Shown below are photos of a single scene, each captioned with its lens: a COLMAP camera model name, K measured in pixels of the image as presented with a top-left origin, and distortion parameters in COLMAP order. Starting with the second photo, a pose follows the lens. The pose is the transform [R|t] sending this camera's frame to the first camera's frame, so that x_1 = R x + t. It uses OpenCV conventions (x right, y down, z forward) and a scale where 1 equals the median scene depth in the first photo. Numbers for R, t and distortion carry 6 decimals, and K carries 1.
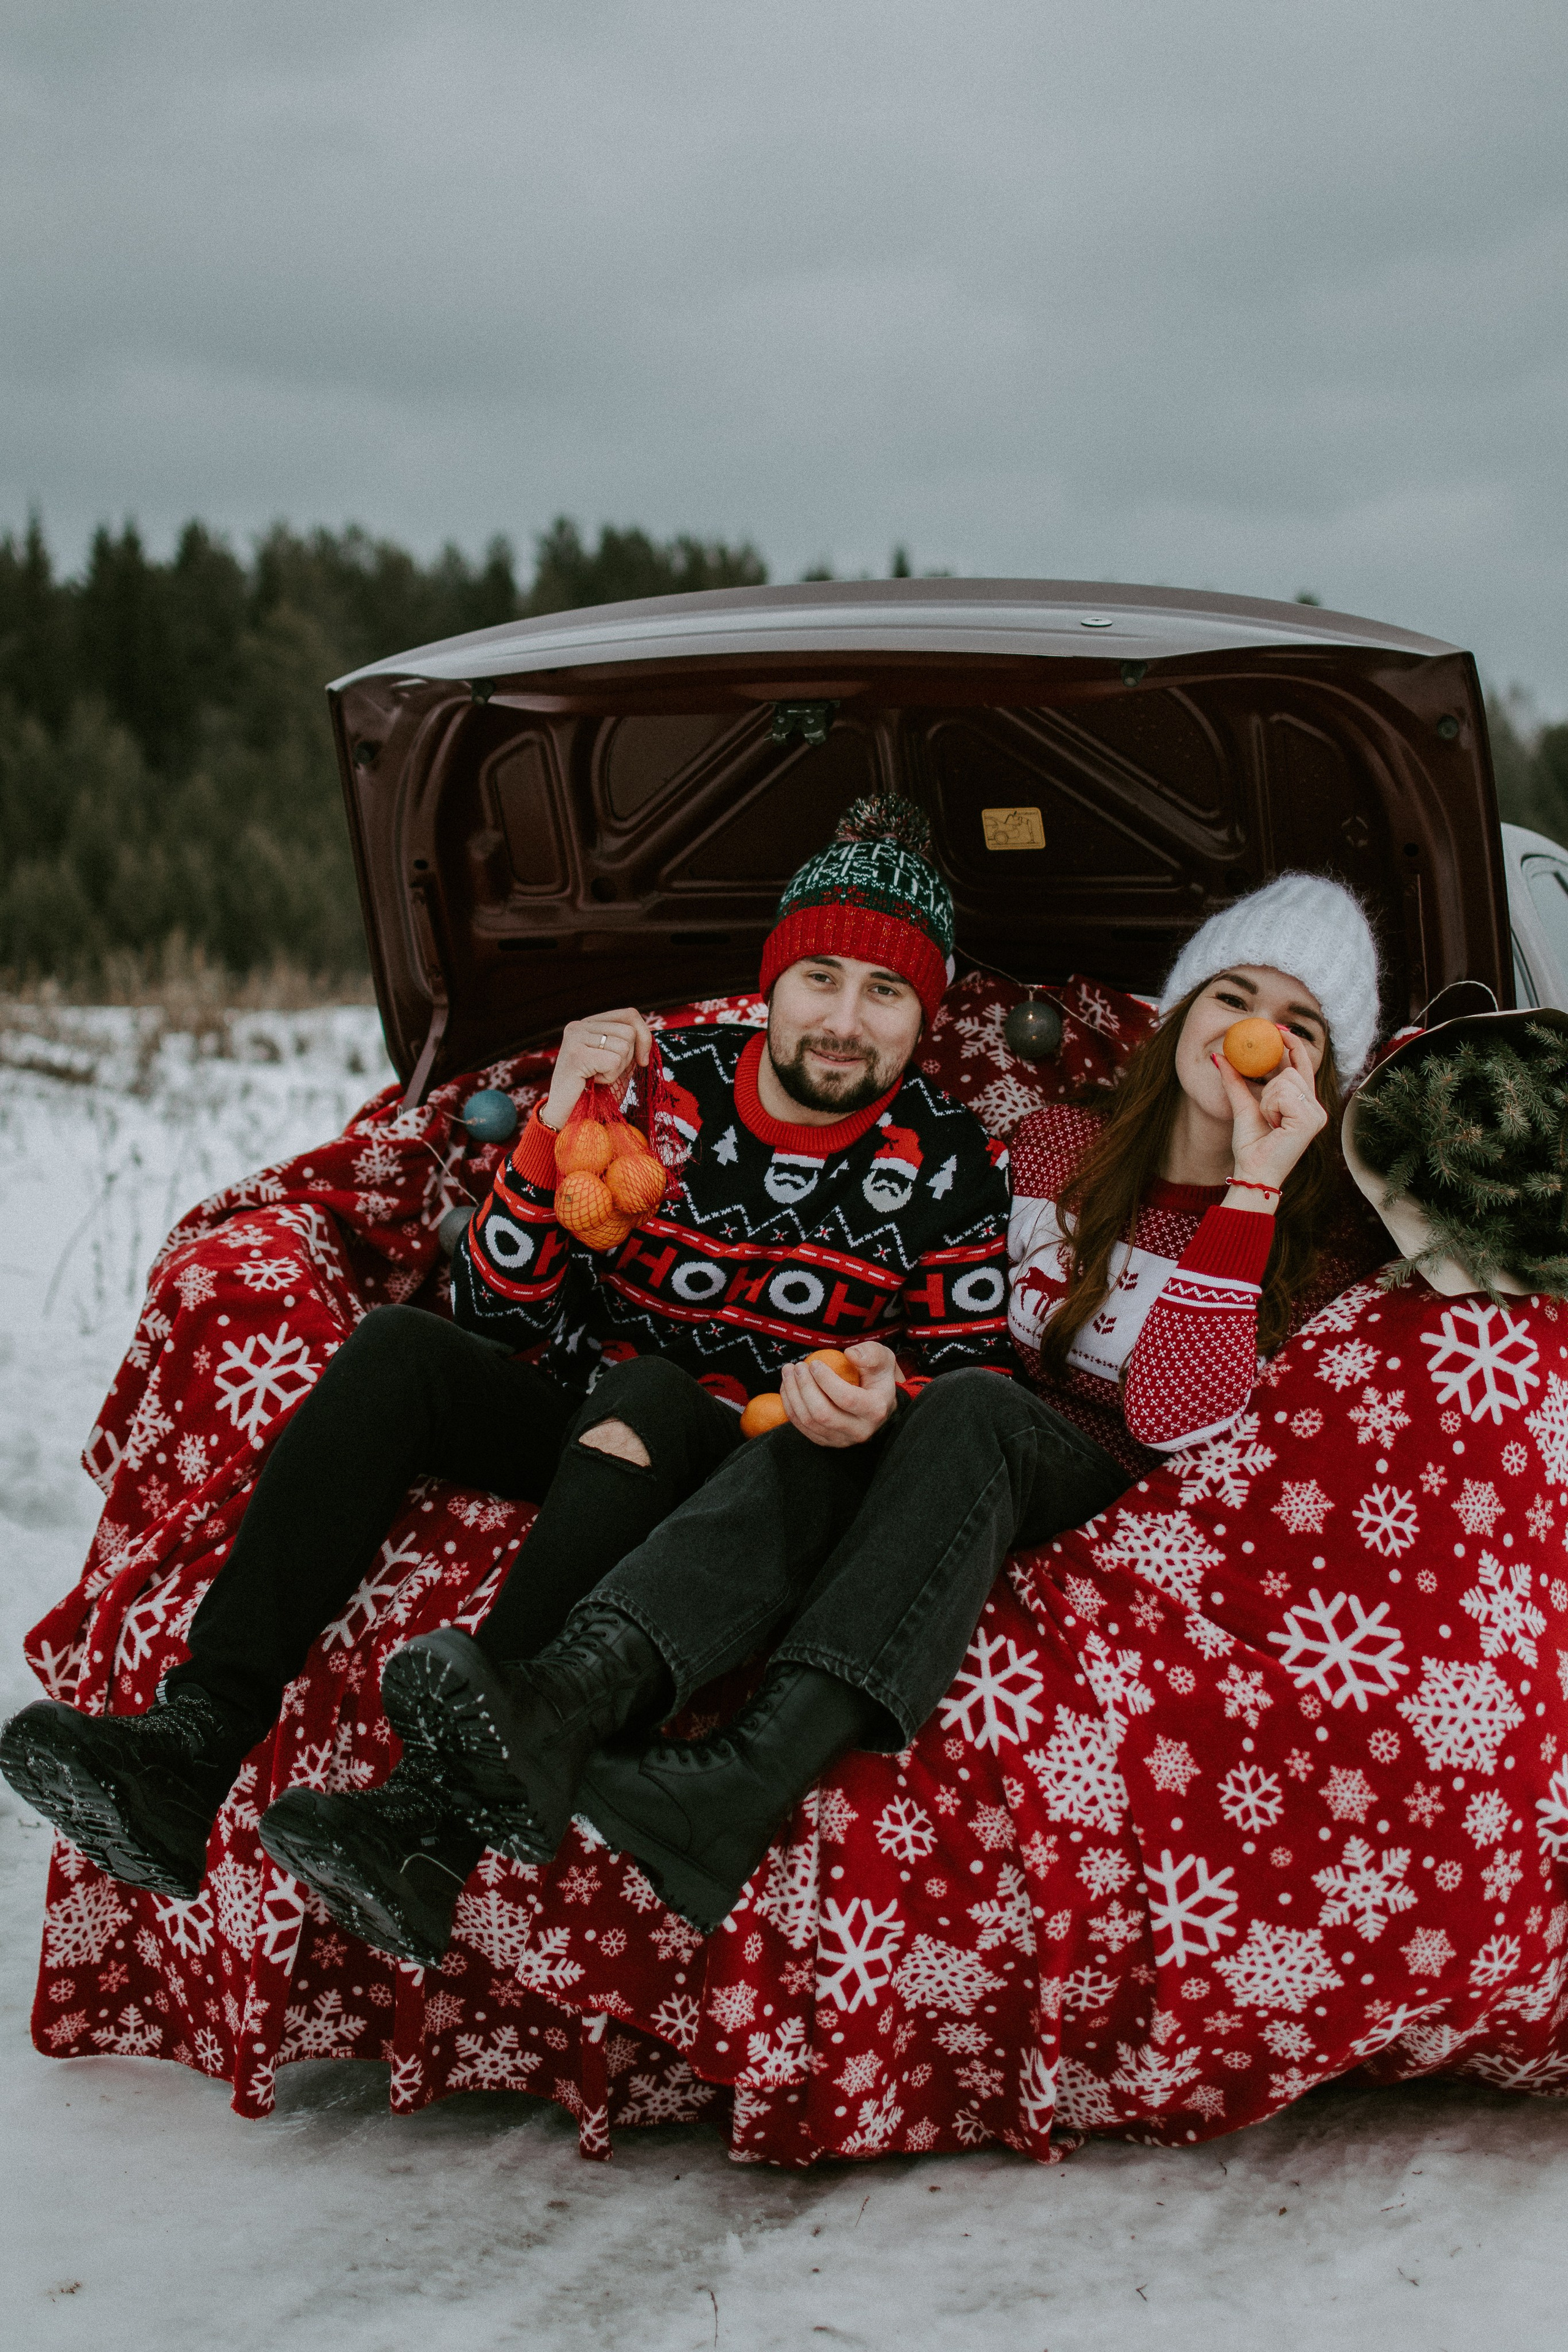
lens RADIAL K [[3449.3, 0, 784.0], [0, 3449.3, 1176.0], [0, 0, 1]] dist [-0.188186, -0.039553]
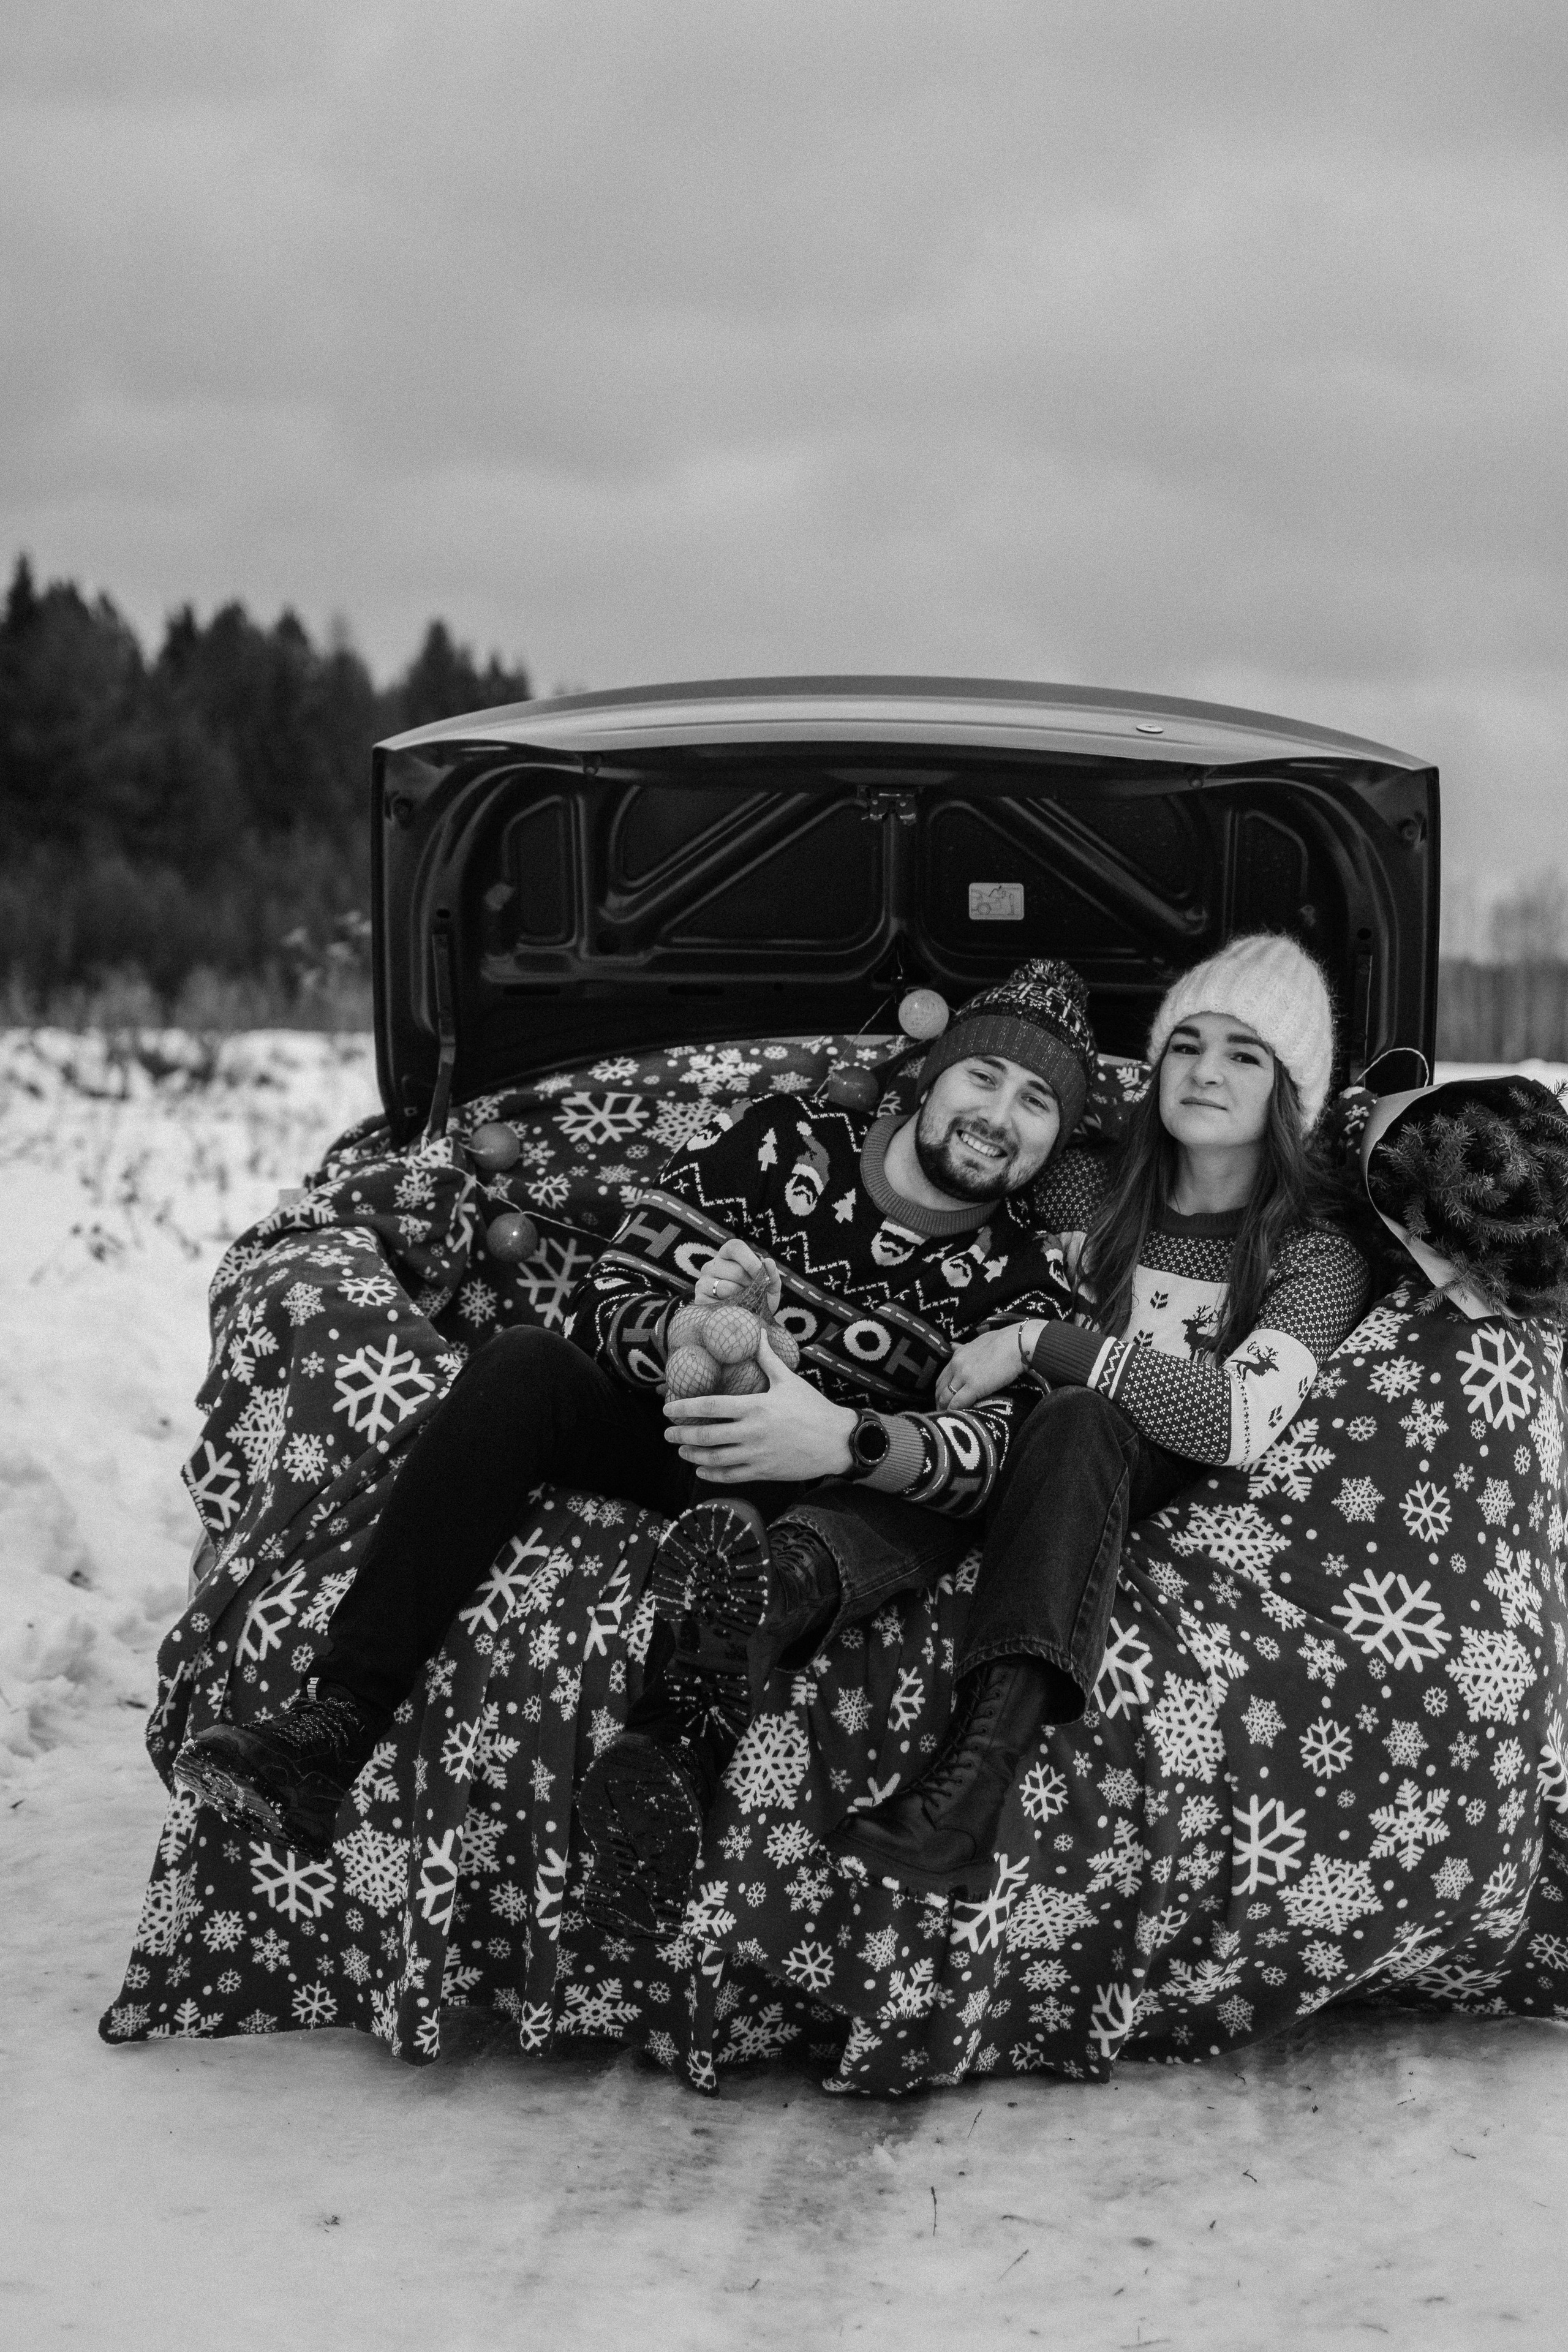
lens RADIAL K [[3449.3, 0, 784.0], [0, 3449.3, 1176.0], [0, 0, 1]] dist [-0.188186, -0.039553]
pose [[0.974147, 0.017967, 0.225201, -0.305411], [-0.016364, 0.999826, -0.008983, -0.000137], [-0.225323, 0.005066, 0.974271, -0.095759]]
